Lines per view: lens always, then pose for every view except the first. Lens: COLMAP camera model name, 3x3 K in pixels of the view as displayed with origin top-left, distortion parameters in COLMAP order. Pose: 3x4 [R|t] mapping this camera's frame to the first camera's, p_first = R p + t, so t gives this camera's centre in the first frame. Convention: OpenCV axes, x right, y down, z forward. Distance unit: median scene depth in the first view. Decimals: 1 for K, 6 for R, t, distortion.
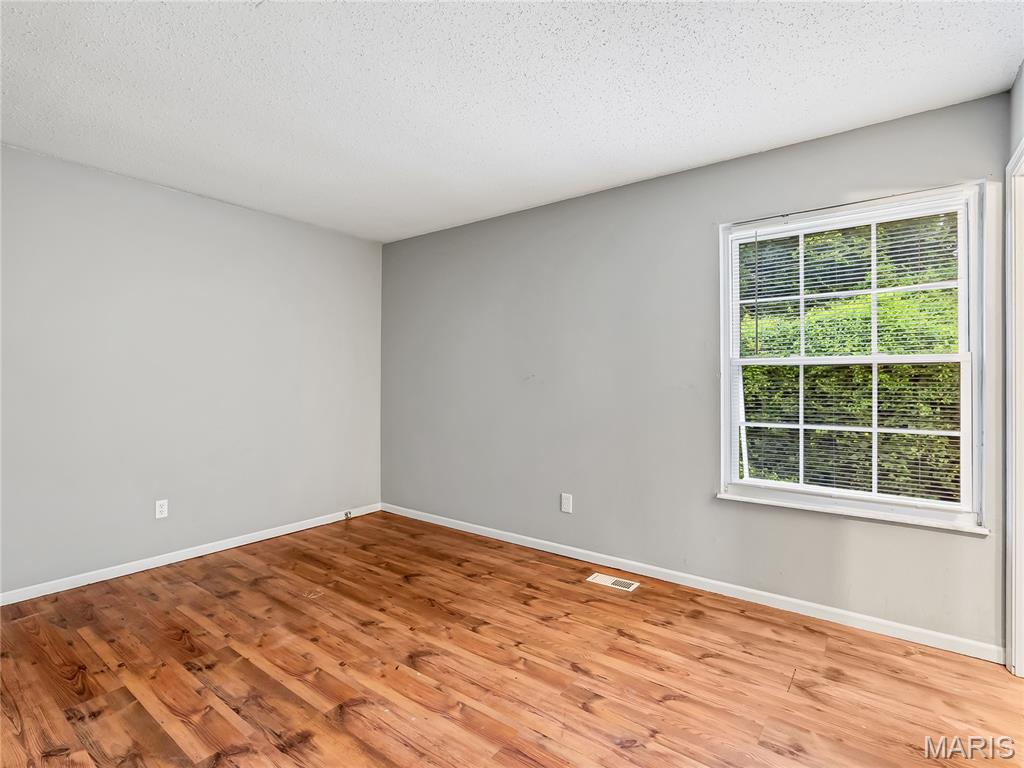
lens RADIAL K [[508.8, 0, 513.9], [0, 508.8, 383.8], [0, 0, 1]] dist [-0.005303, -0.000003]
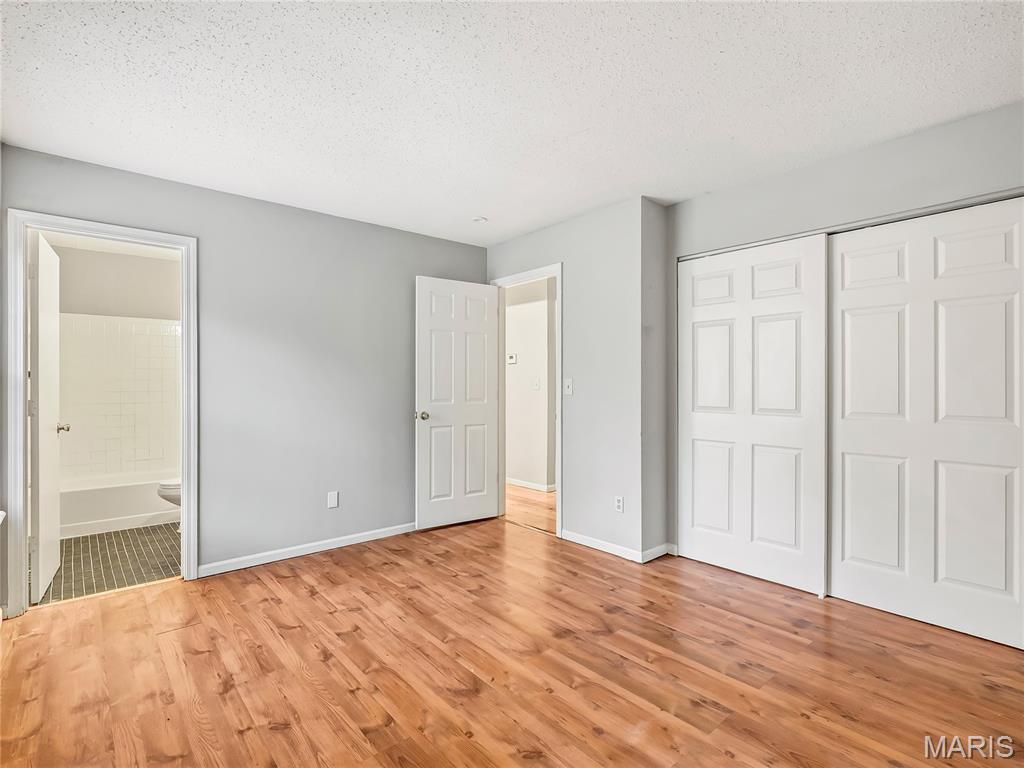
lens RADIAL K [[508.8, 0, 513.9], [0, 508.8, 383.8], [0, 0, 1]] dist [-0.005303, -0.000003]
pose [[-0.978371, -0.000485, 0.206857, -0.467541], [0.002173, 0.999918, 0.012624, -0.017208], [-0.206847, 0.012801, -0.978290, 1.923033]]
